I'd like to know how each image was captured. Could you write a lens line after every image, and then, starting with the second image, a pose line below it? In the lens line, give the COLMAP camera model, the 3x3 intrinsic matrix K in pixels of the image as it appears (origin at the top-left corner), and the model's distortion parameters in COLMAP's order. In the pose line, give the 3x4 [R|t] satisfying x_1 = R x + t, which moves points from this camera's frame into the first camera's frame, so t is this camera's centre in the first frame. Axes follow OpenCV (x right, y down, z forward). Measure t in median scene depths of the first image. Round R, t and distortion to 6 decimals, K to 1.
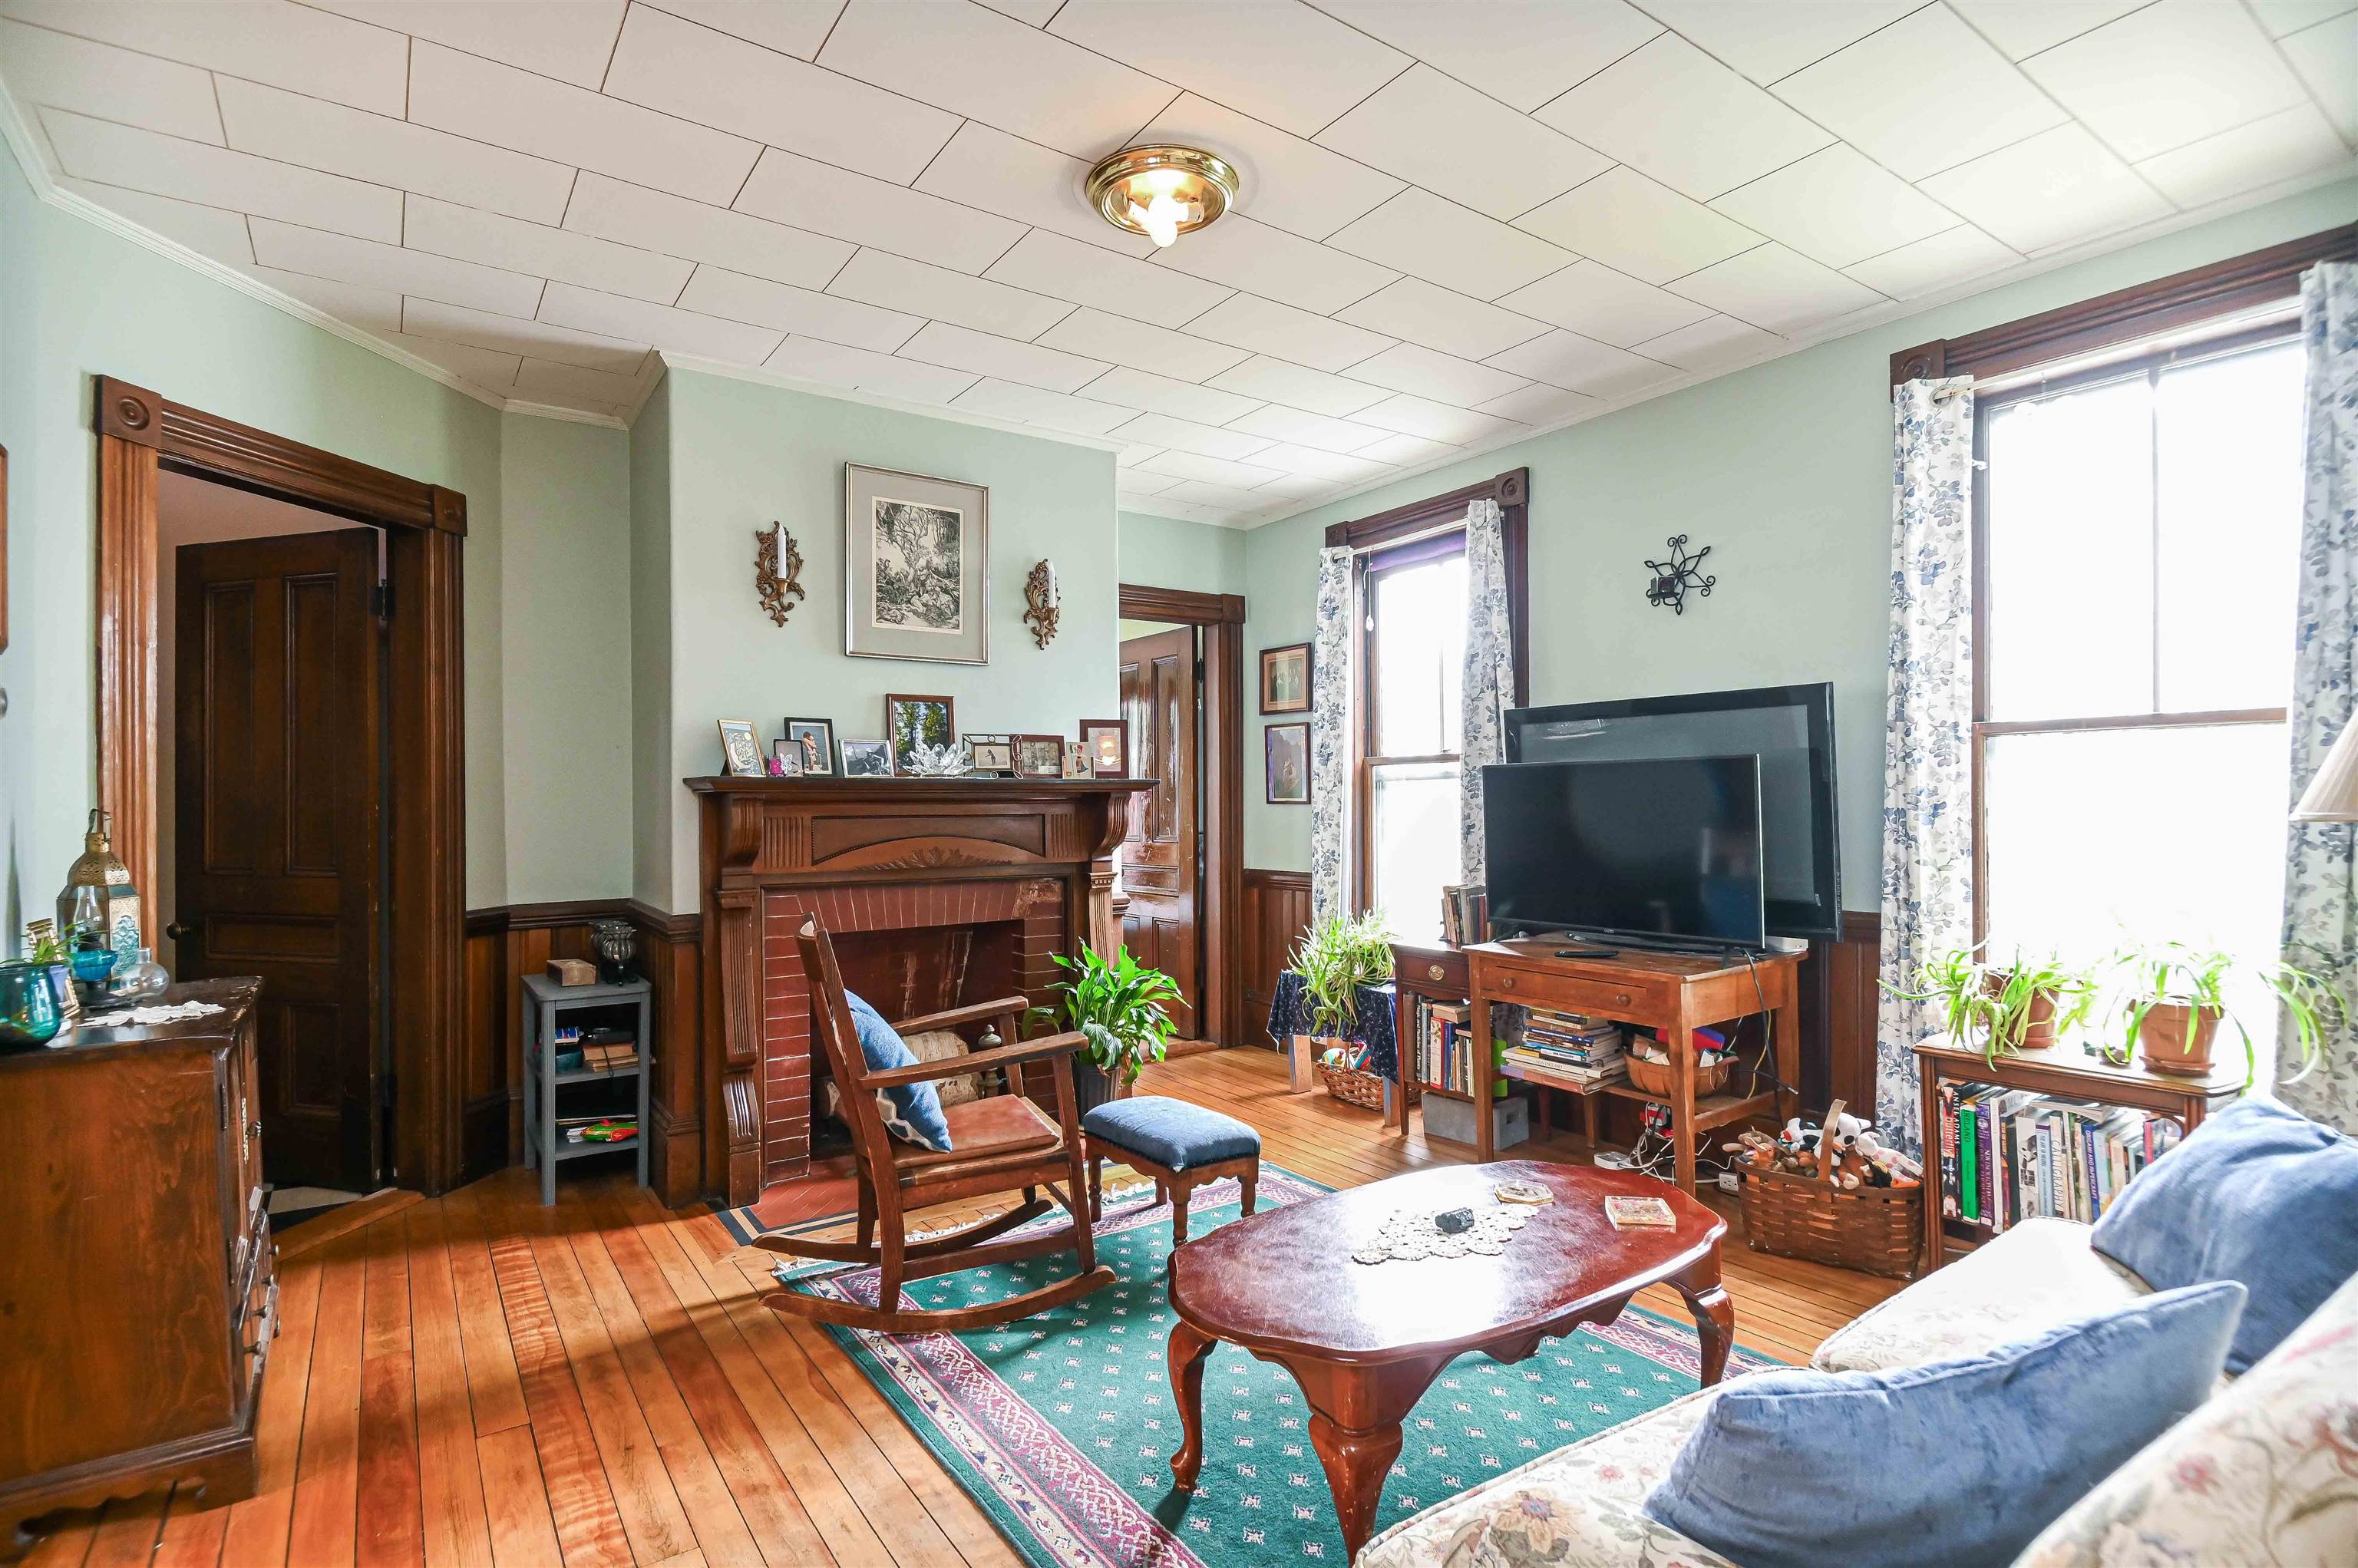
lens RADIAL K [[1147.6, 0, 1163.4], [0, 1147.6, 804.2], [0, 0, 1]] dist [0.017586, -0.021565]
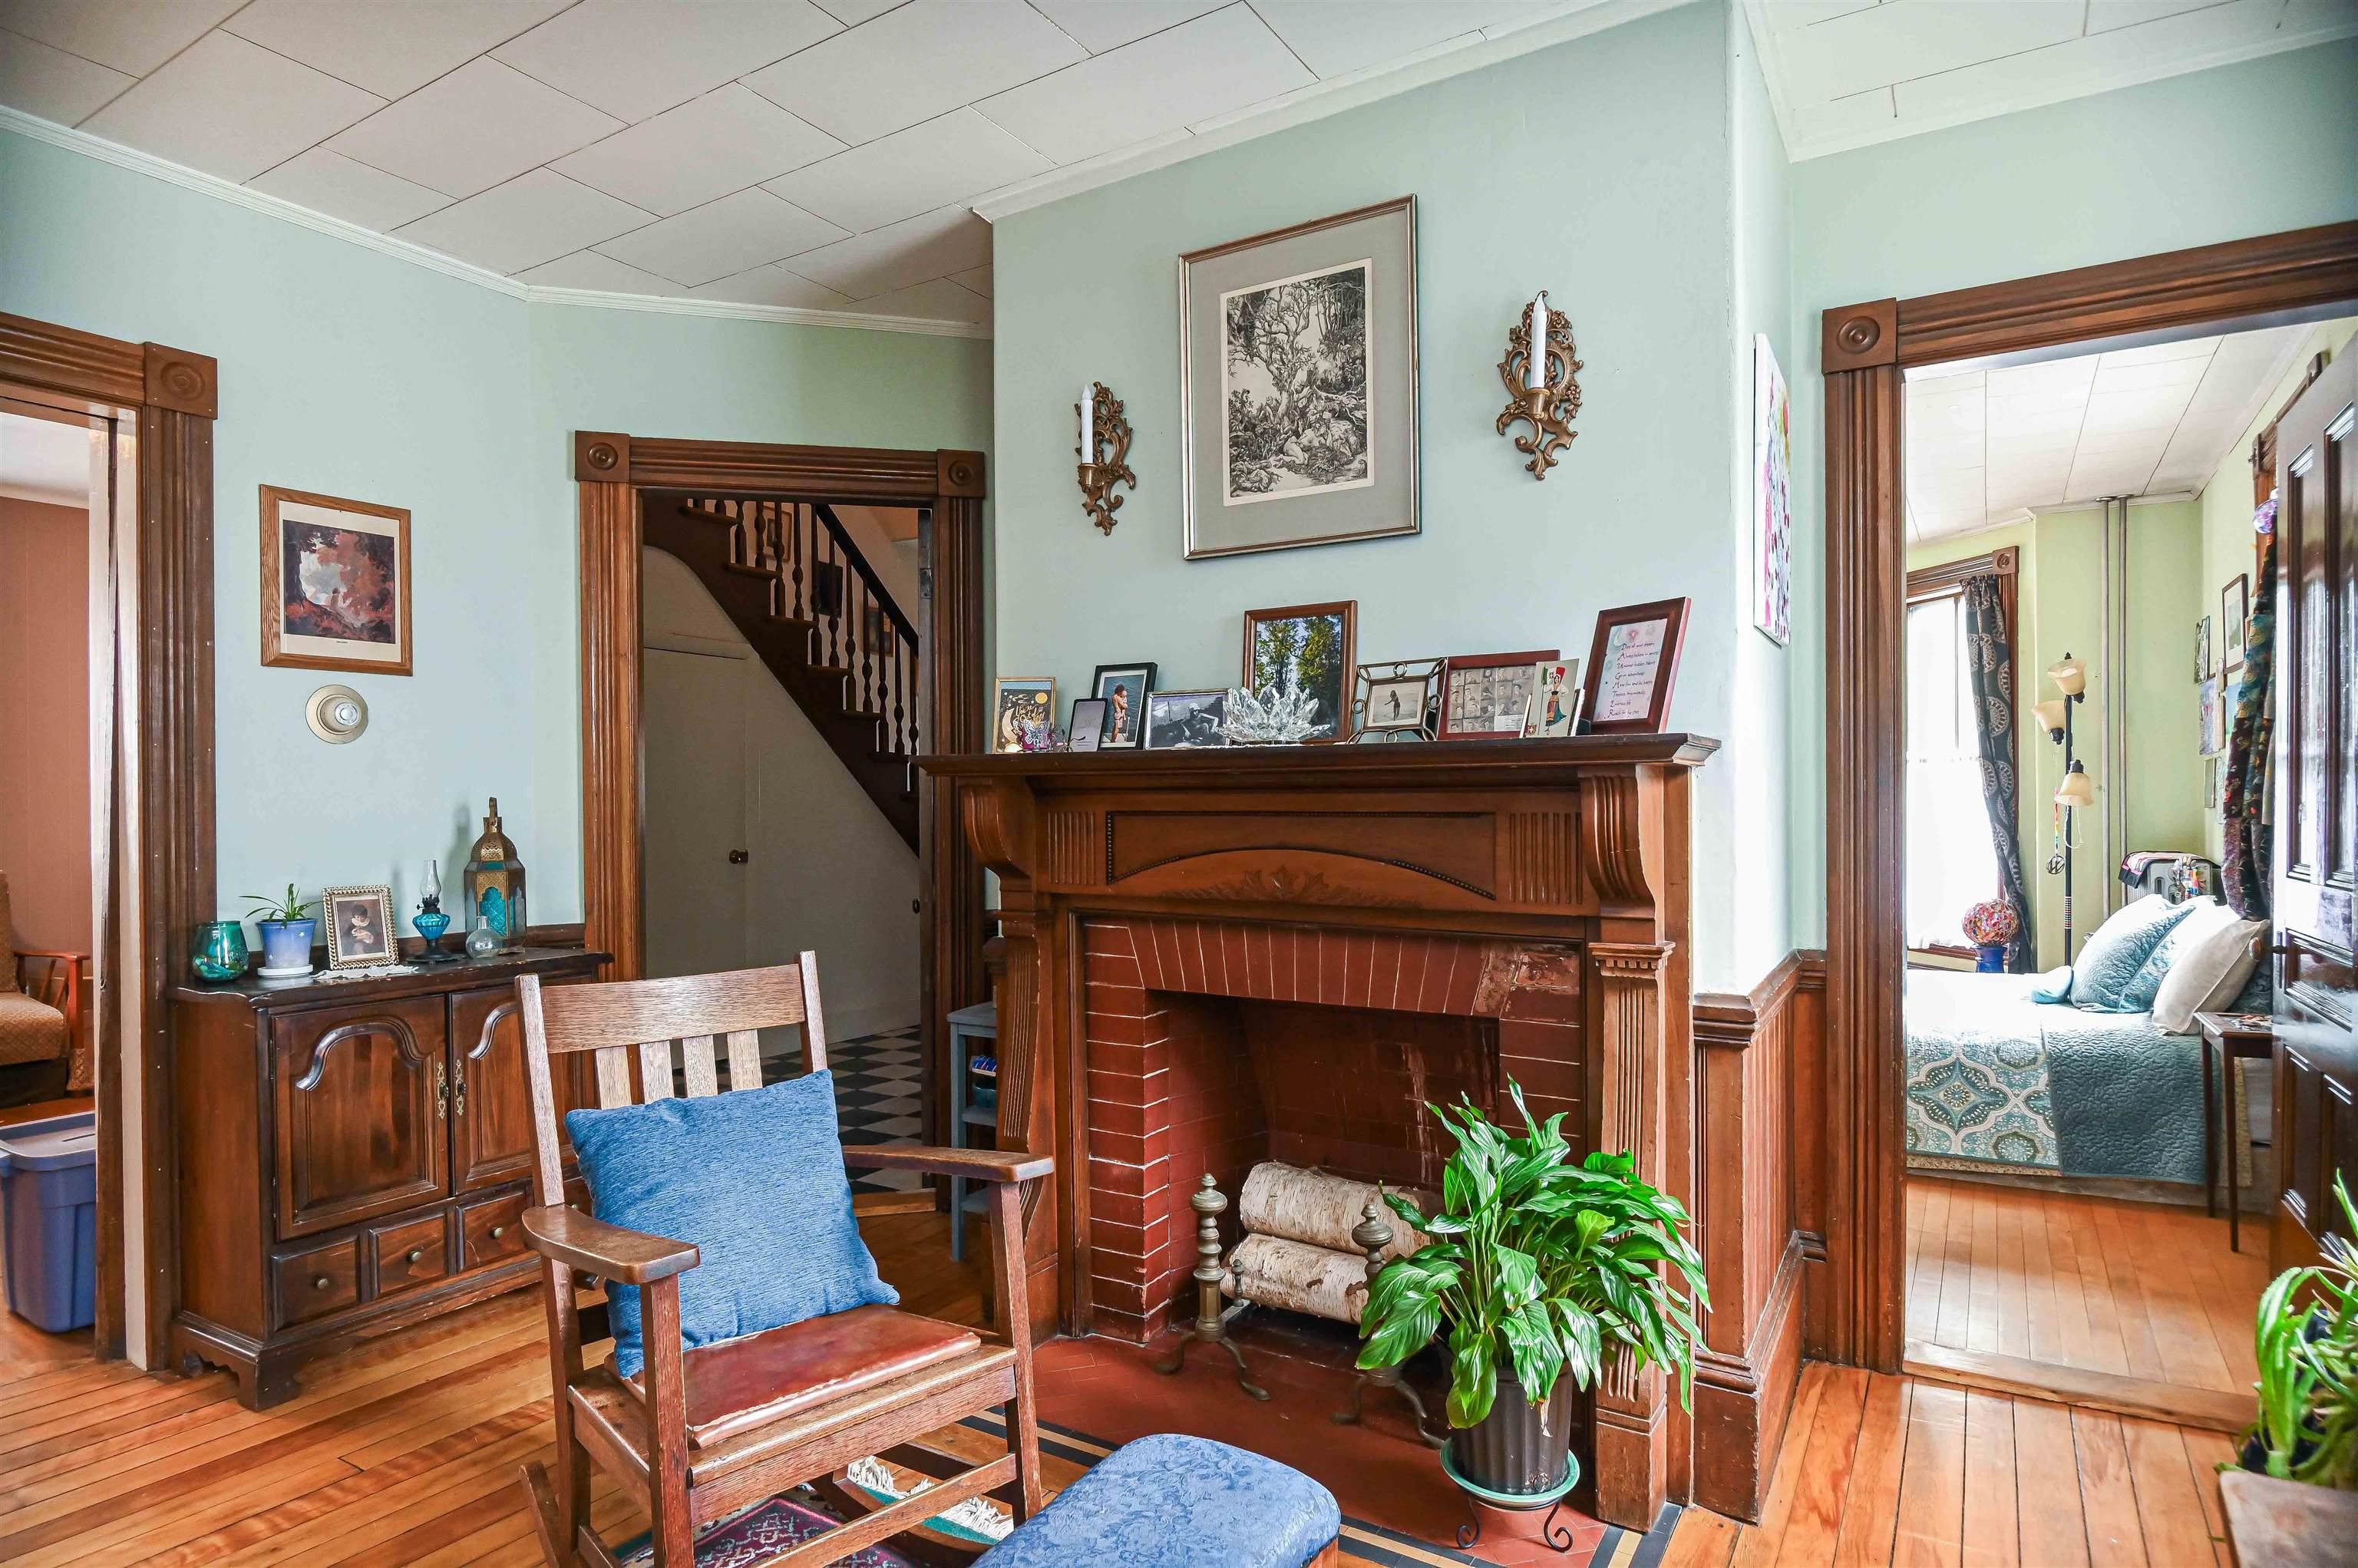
lens RADIAL K [[1296.6, 0, 1186.1], [0, 1296.6, 808.9], [0, 0, 1]] dist [-0.001824, -0.002167]
pose [[0.403686, 0.012293, -0.914815, 0.361720], [0.001428, 0.999900, 0.014066, -0.001221], [0.914896, -0.006985, 0.403628, 0.667054]]
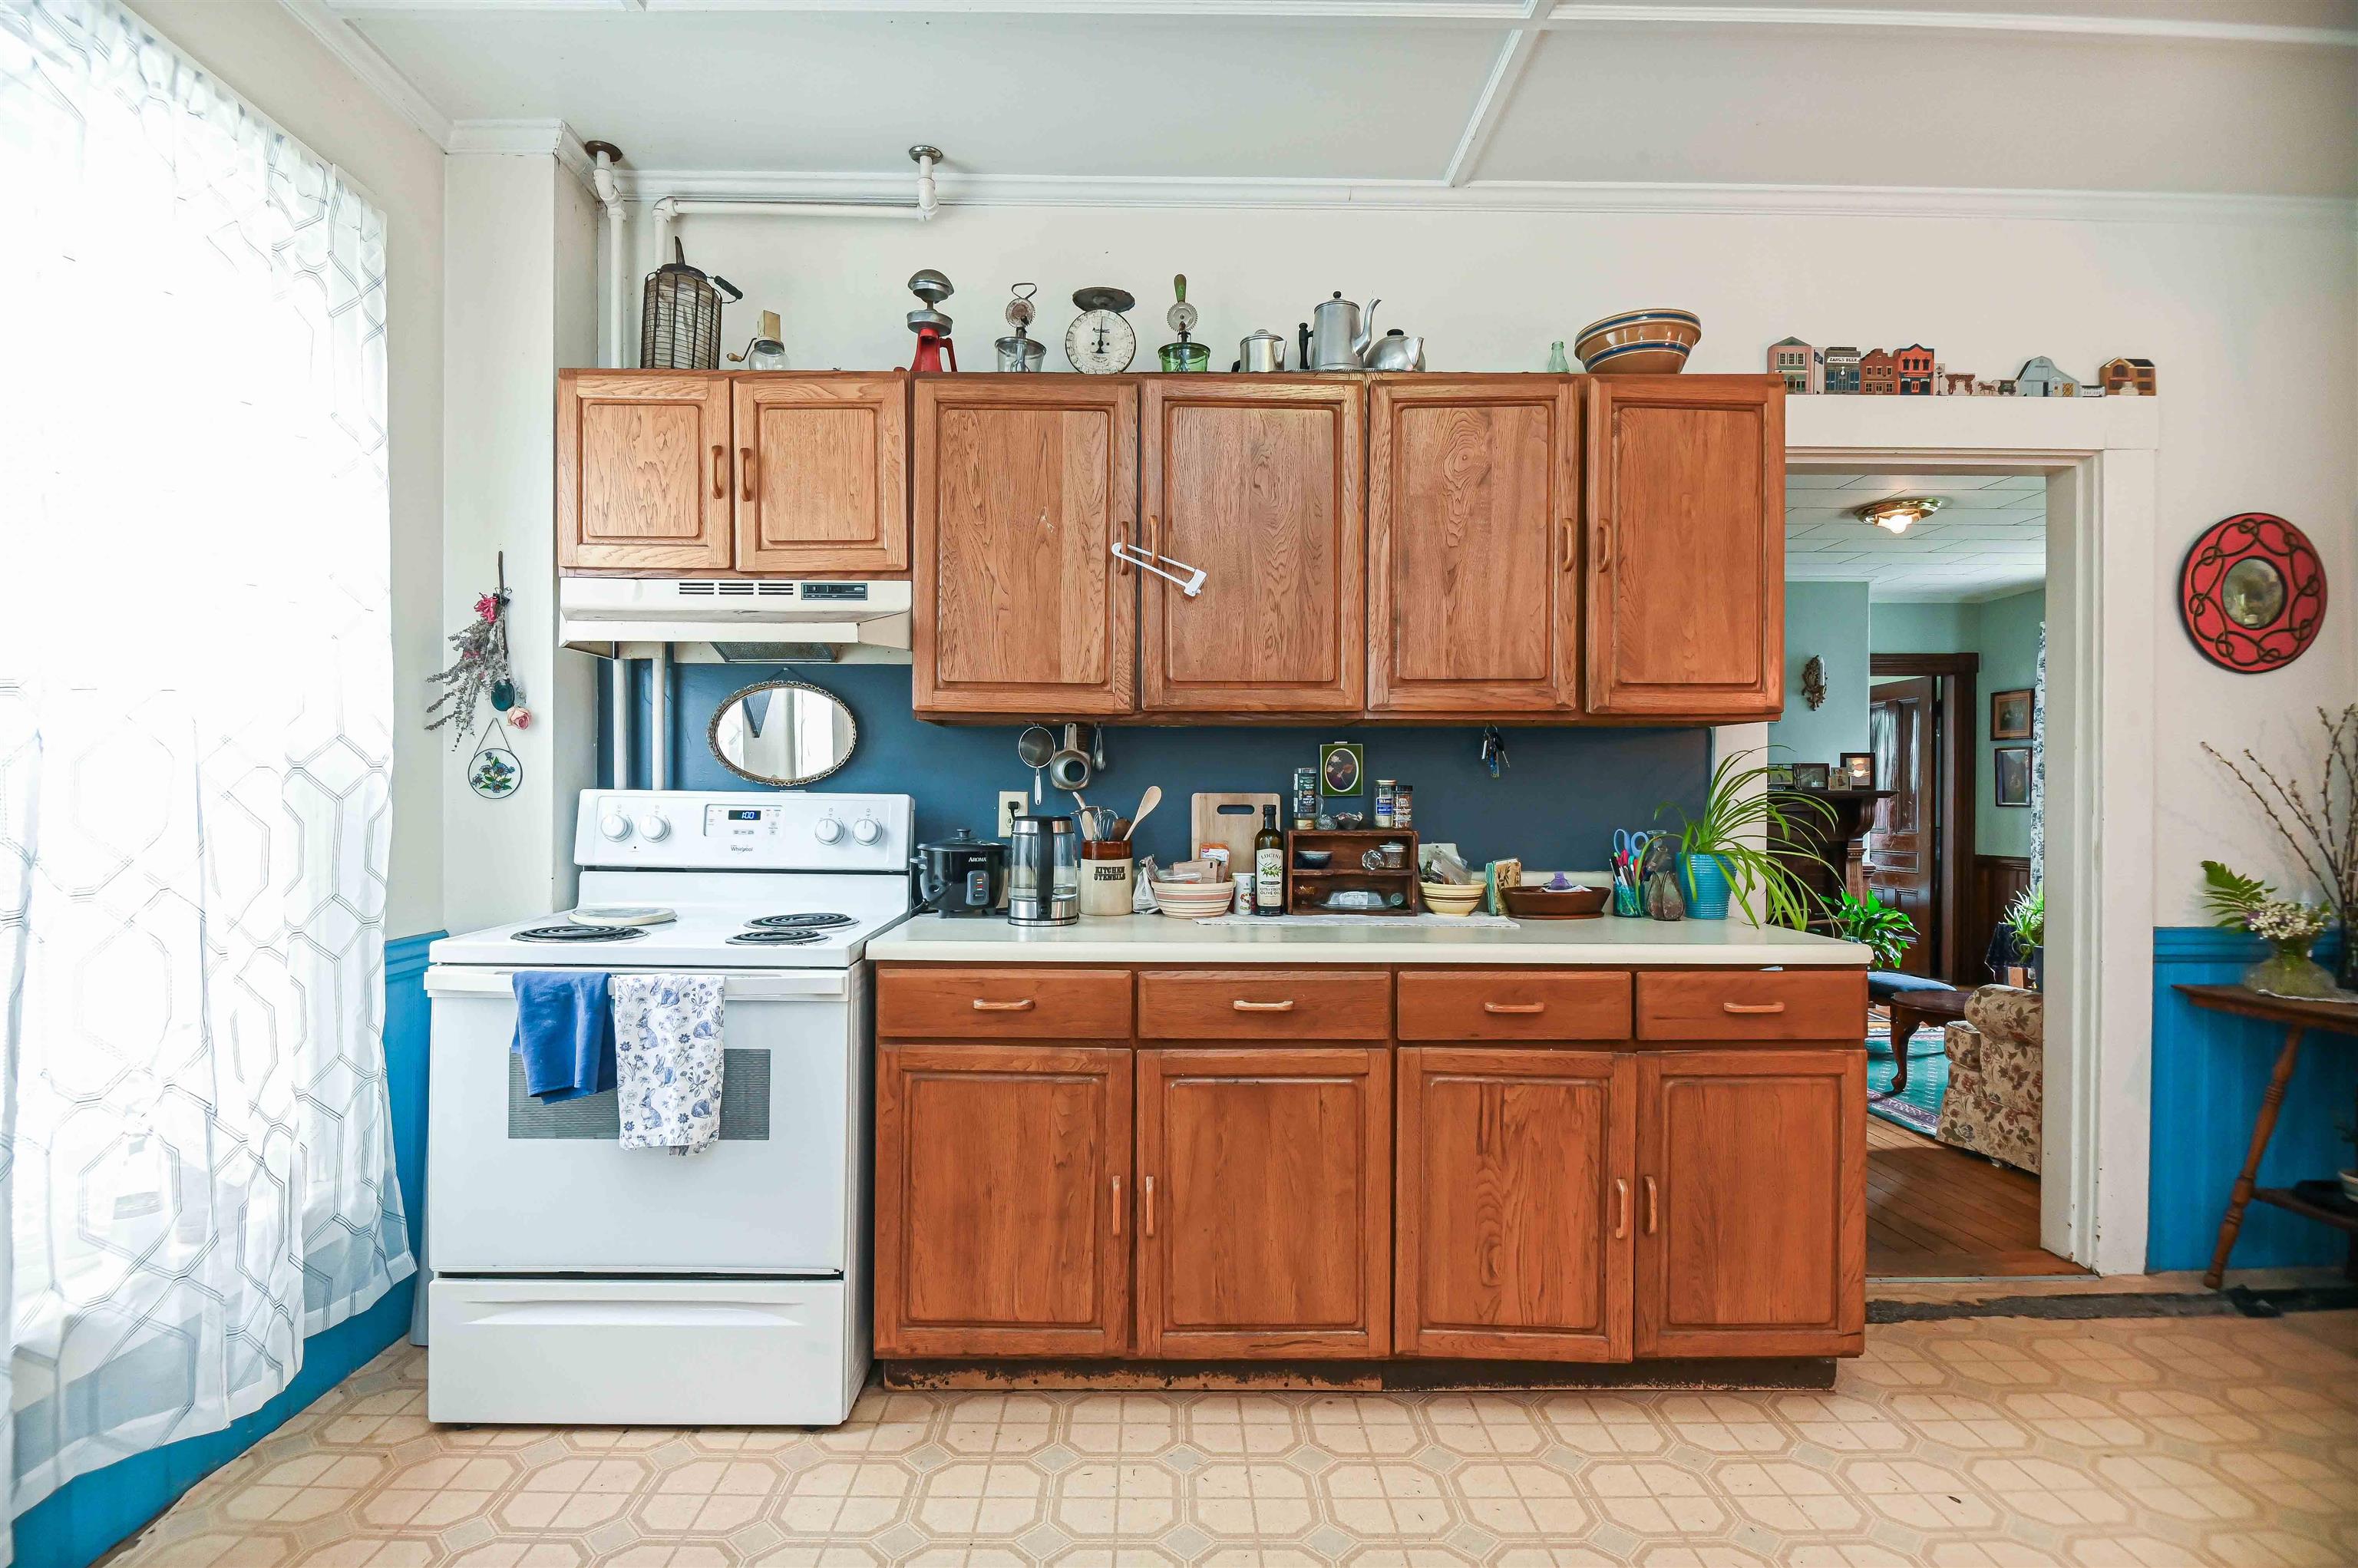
lens RADIAL K [[1147.6, 0, 1163.4], [0, 1147.6, 804.2], [0, 0, 1]] dist [0.017586, -0.021565]
pose [[0.833650, 0.011489, -0.552173, 0.029720], [-0.008806, 0.999933, 0.007512, -0.006083], [0.552223, -0.001400, 0.833695, -0.914398]]
